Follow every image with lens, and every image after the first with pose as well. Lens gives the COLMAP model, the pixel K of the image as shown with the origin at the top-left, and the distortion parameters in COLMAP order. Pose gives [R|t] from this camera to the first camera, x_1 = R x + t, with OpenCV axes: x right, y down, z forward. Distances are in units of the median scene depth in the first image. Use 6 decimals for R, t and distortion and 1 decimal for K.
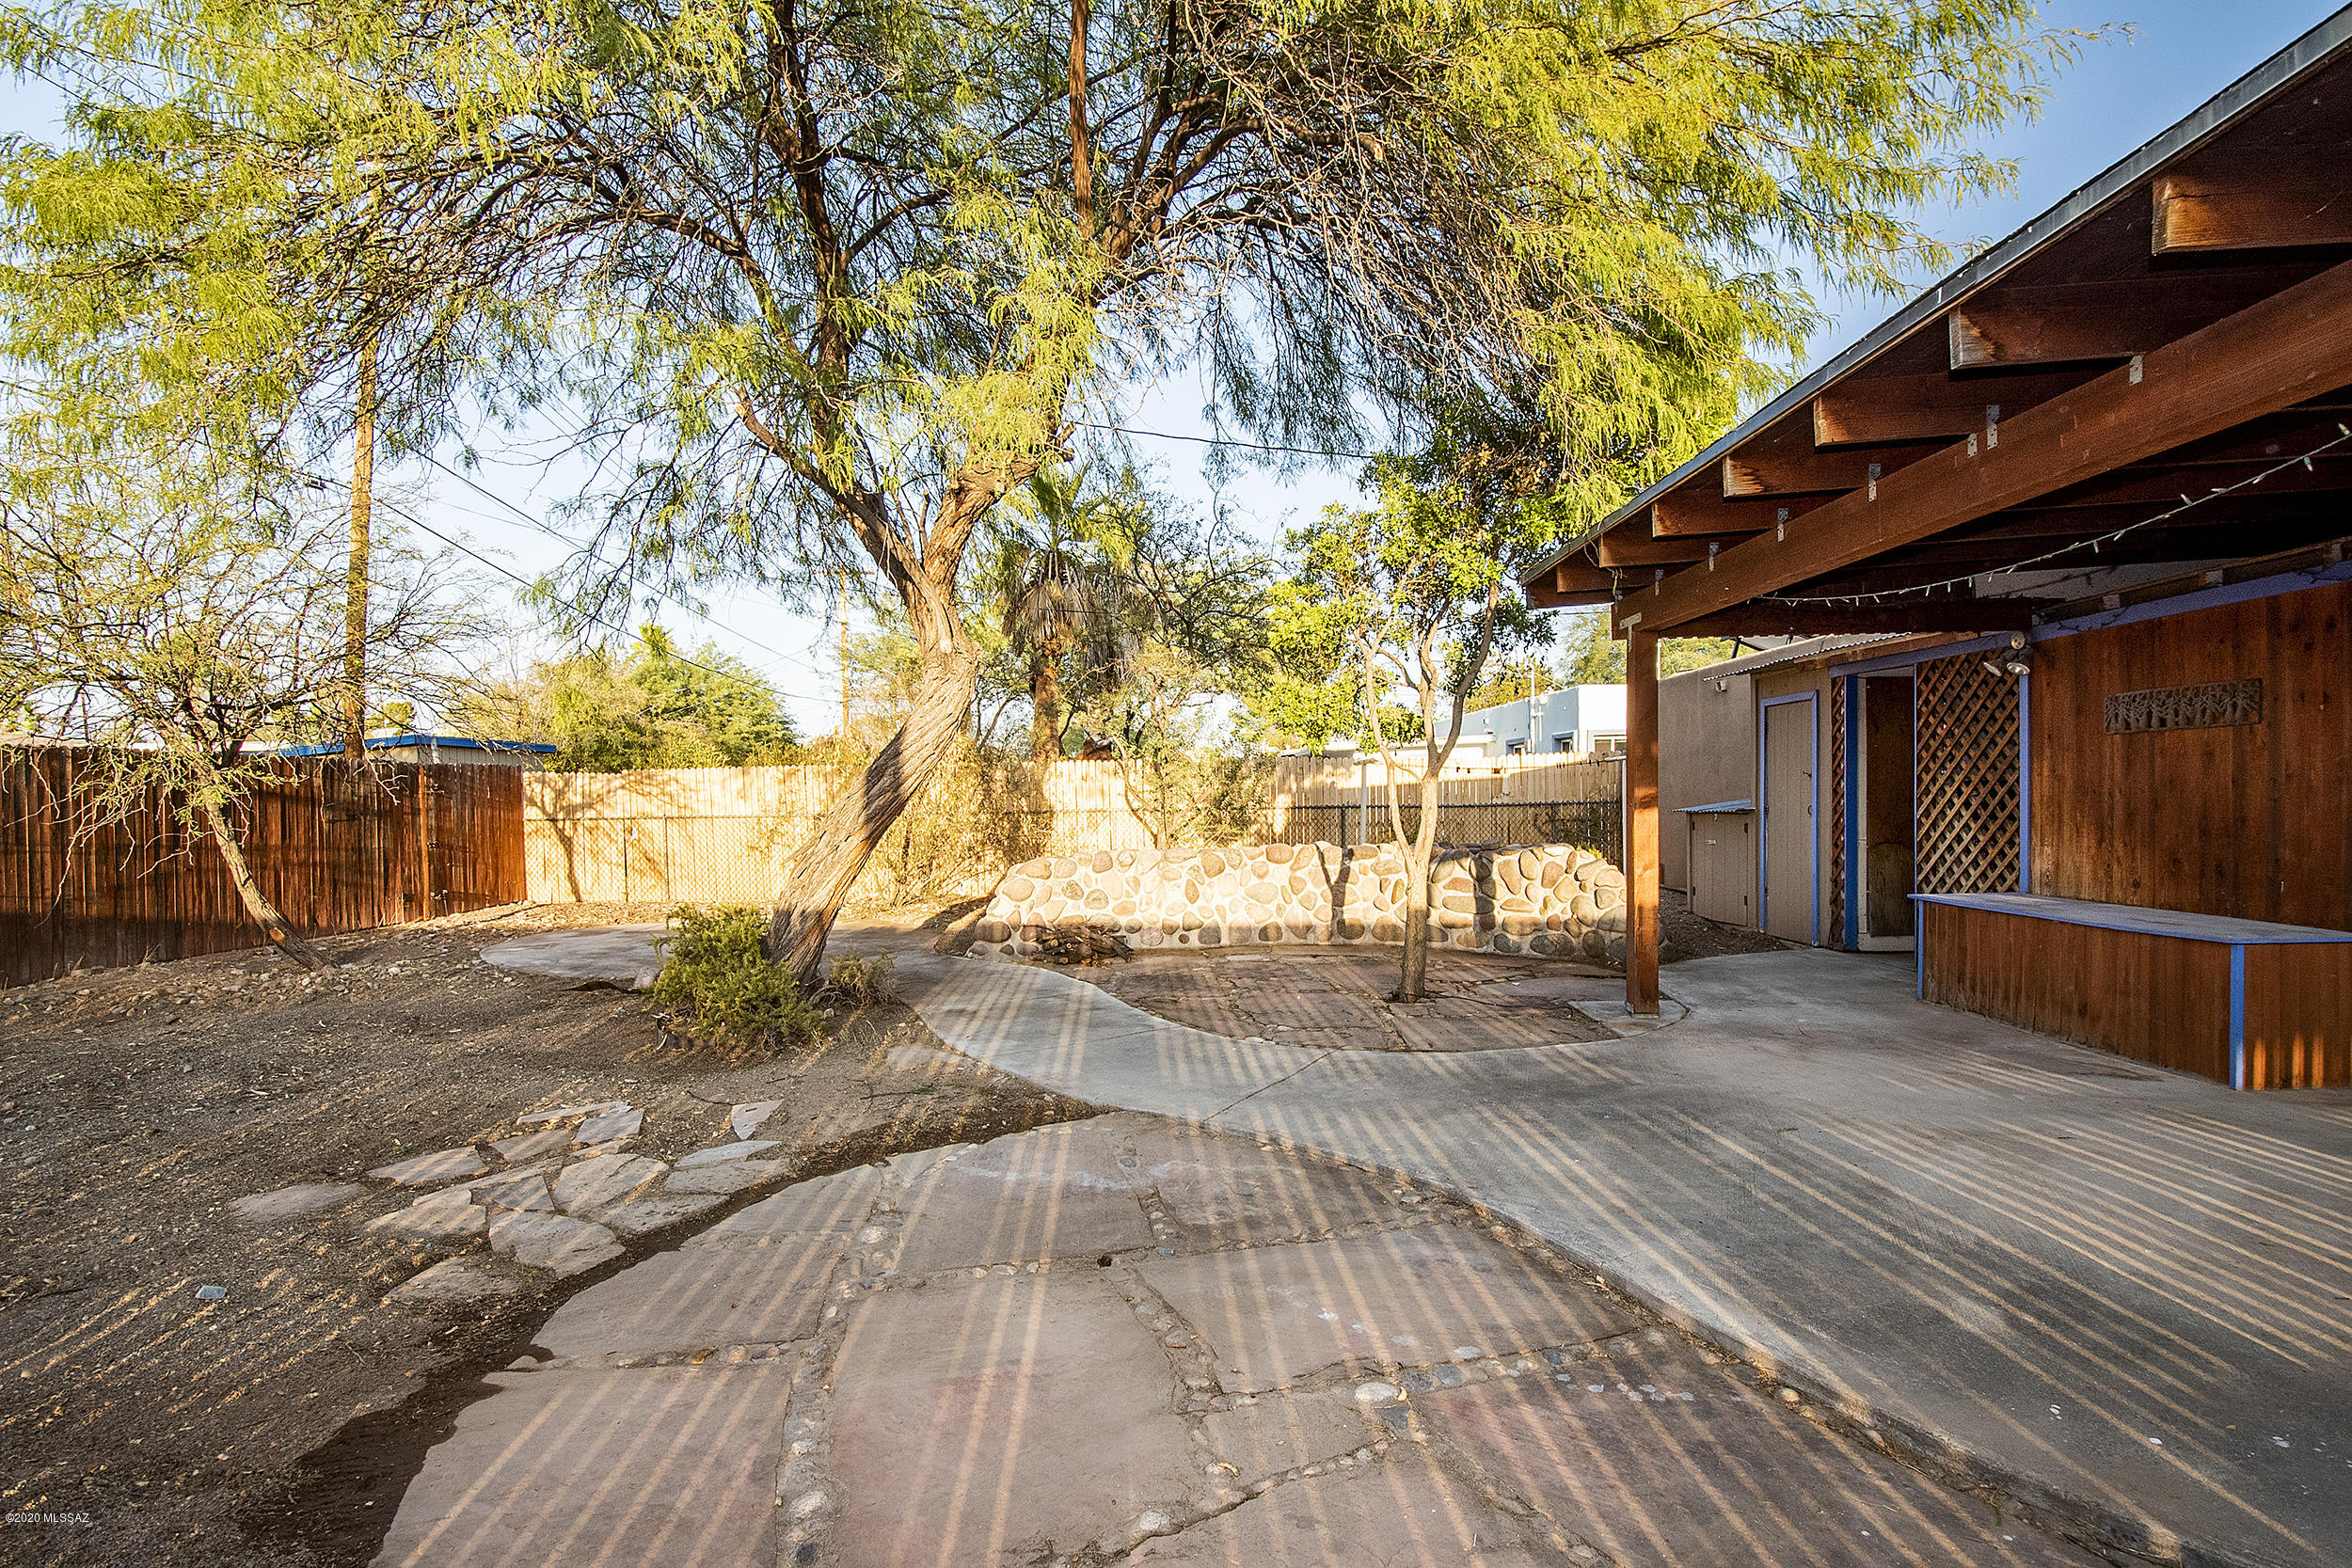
lens RADIAL K [[1059.2, 0, 1181.1], [0, 1059.2, 790.4], [0, 0, 1]] dist [0.010062, -0.018356]
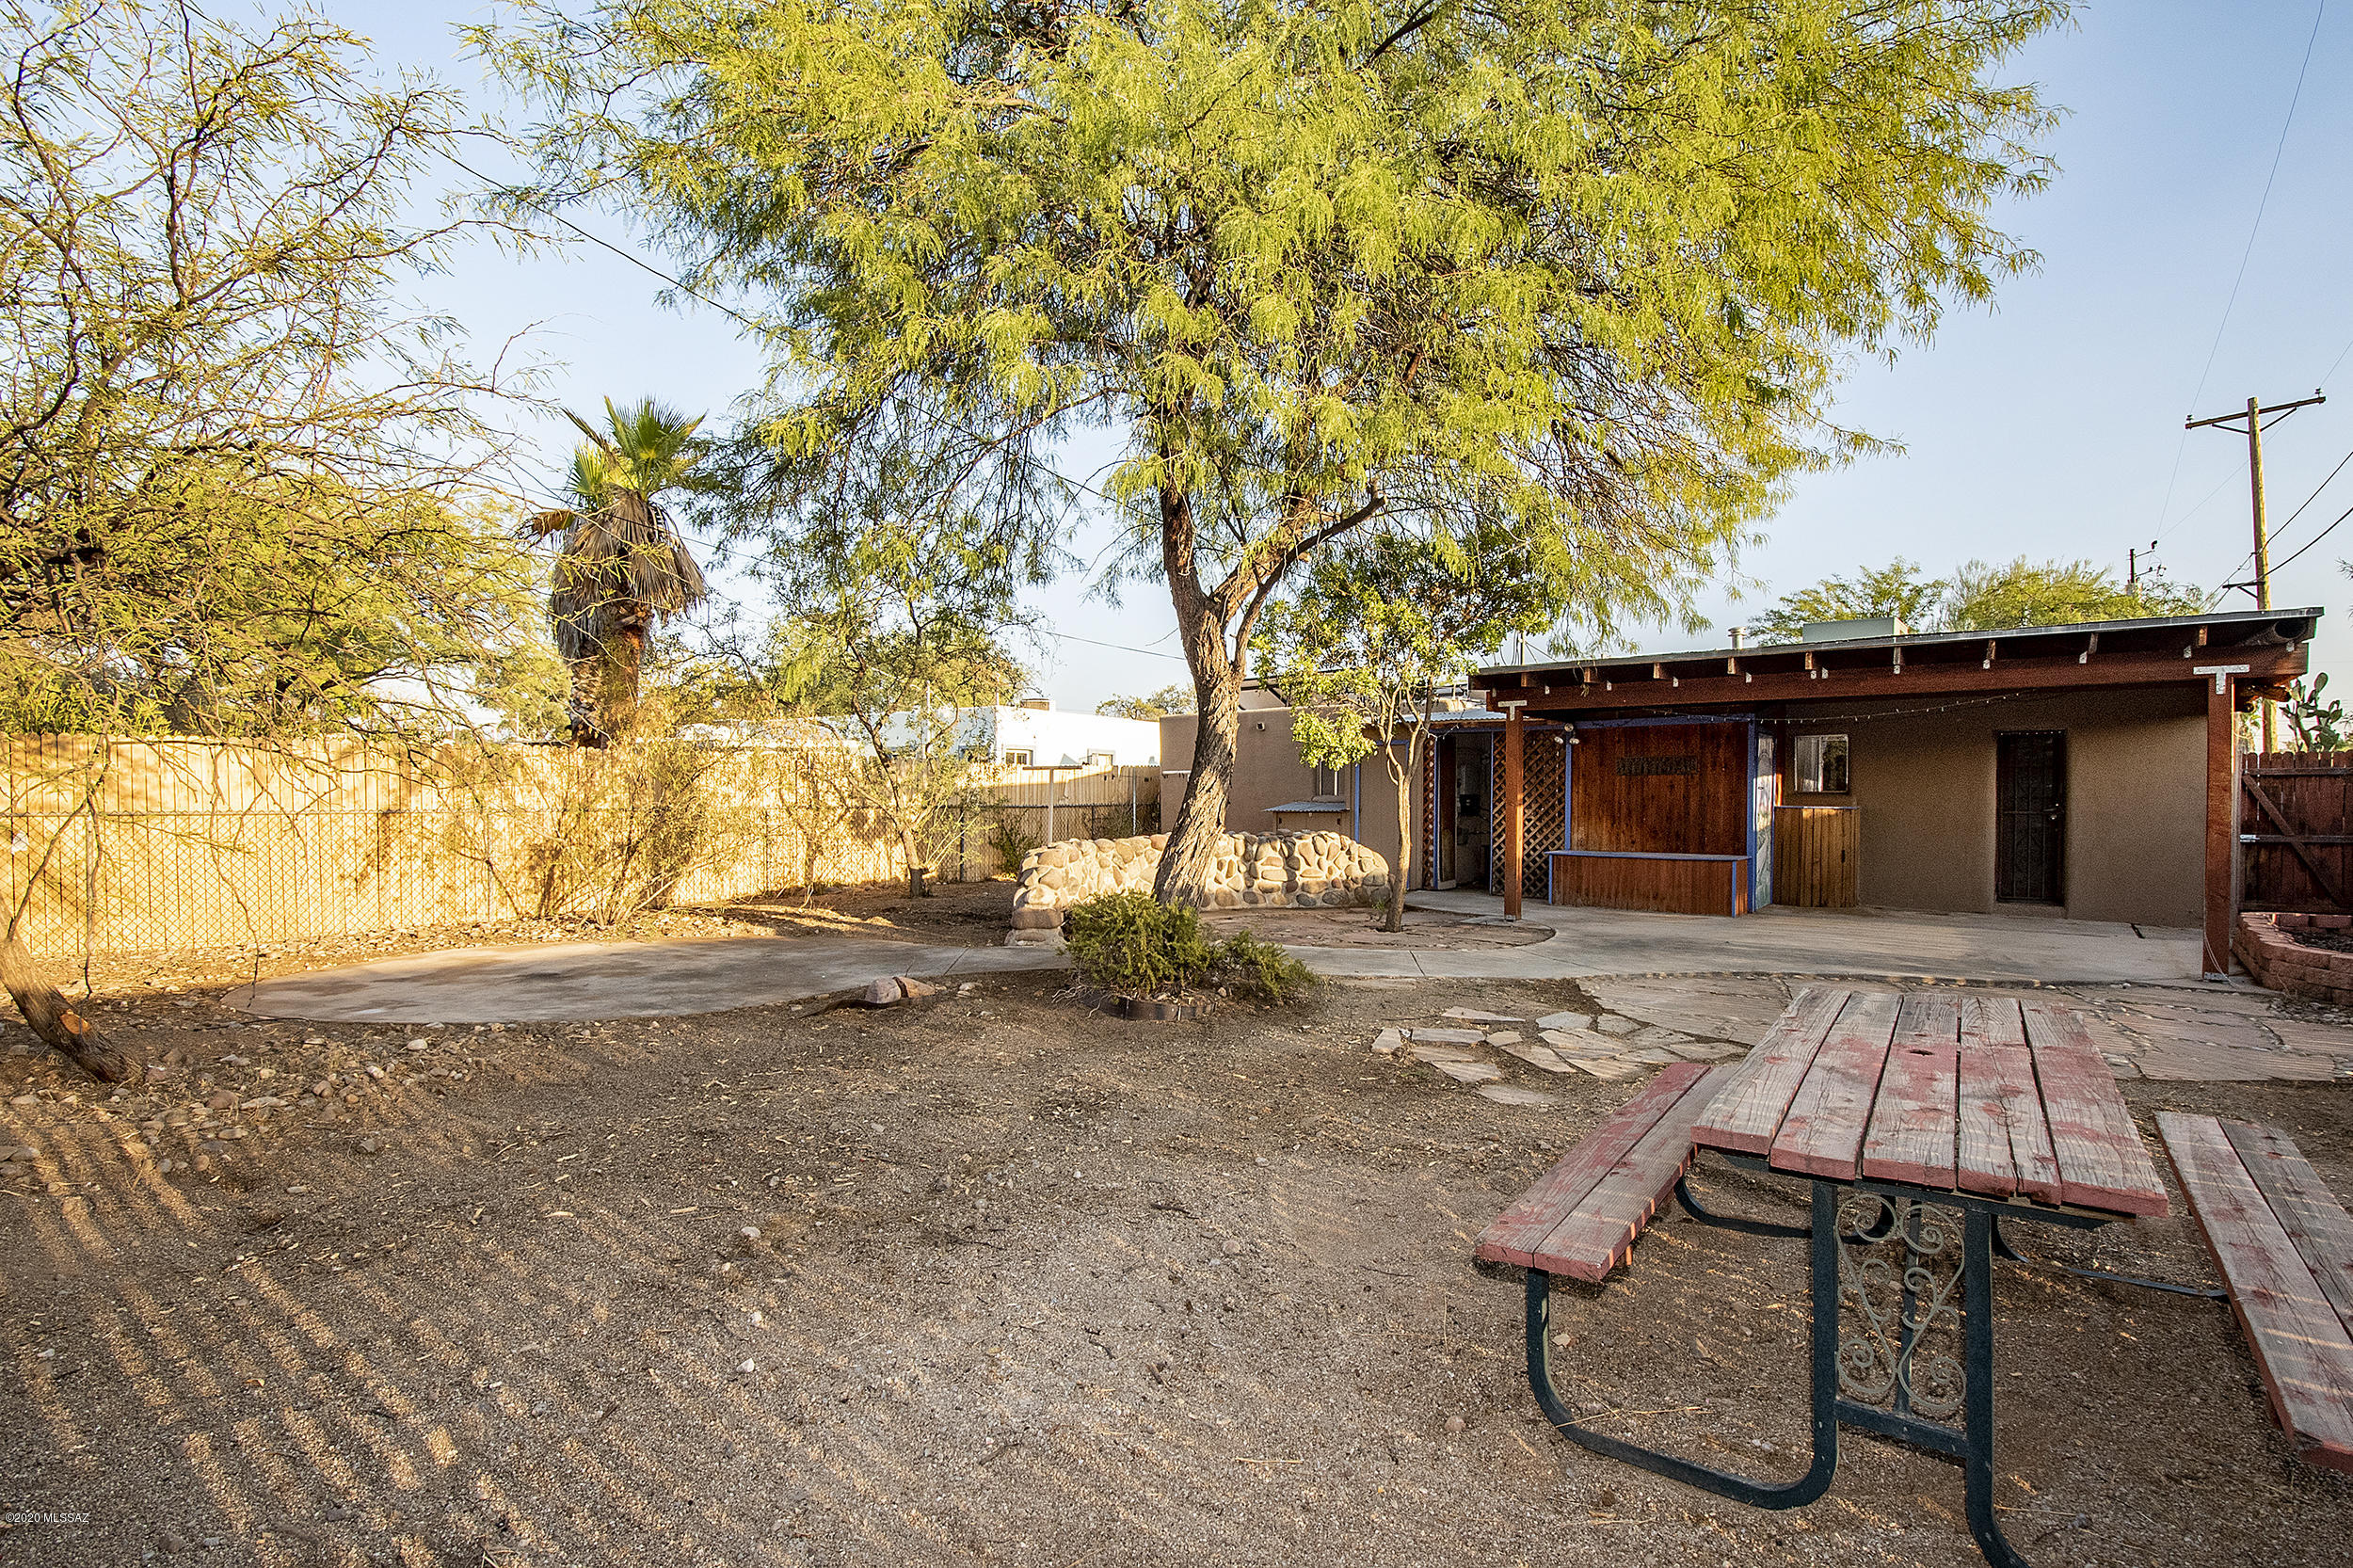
lens RADIAL K [[1059.8, 0, 1181.6], [0, 1059.8, 790.4], [0, 0, 1]] dist [0.010062, -0.018356]
pose [[0.615230, 0.022783, 0.788018, -1.170773], [-0.017588, 0.999730, -0.015173, 0.022329], [-0.788151, -0.004525, 0.615465, 0.285819]]
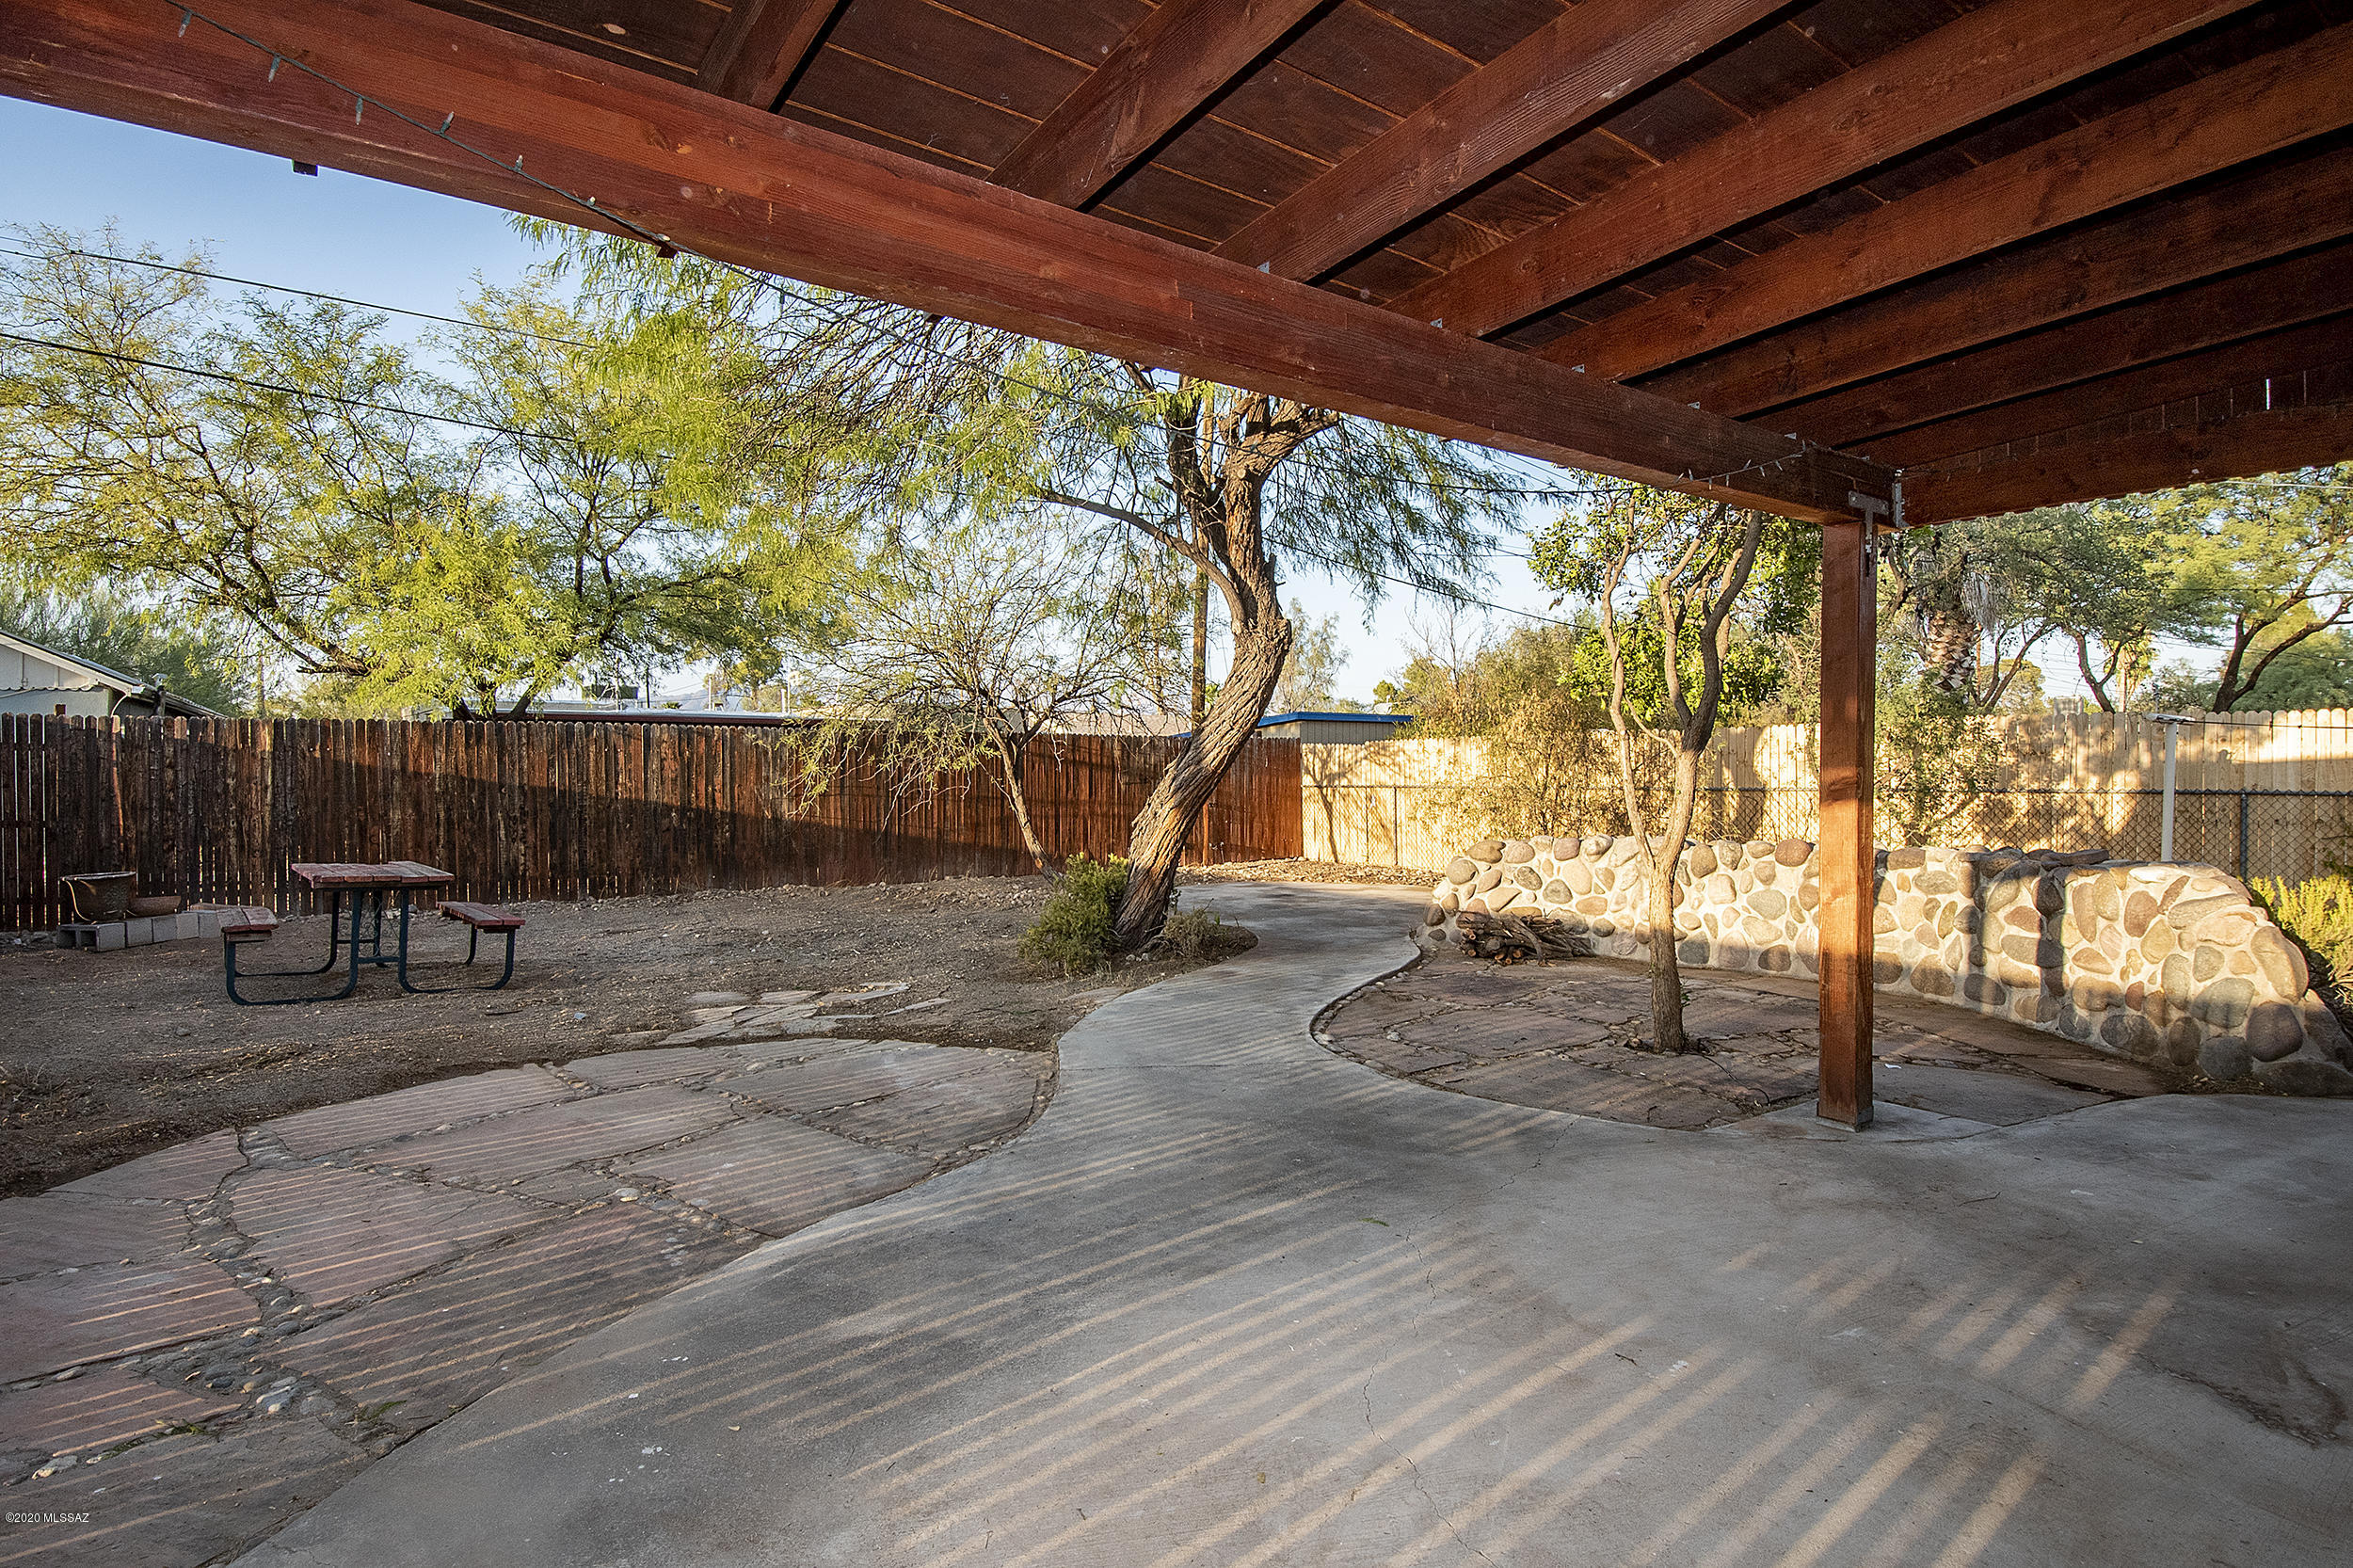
lens RADIAL K [[1216.8, 0, 1176.5], [0, 1216.8, 784.0], [0, 0, 1]] dist [0.009863, -0.000516]
pose [[0.610129, 0.019734, -0.792056, 0.666623], [-0.003162, 0.999742, 0.022472, -0.006715], [0.792296, -0.011207, 0.610034, 0.205623]]
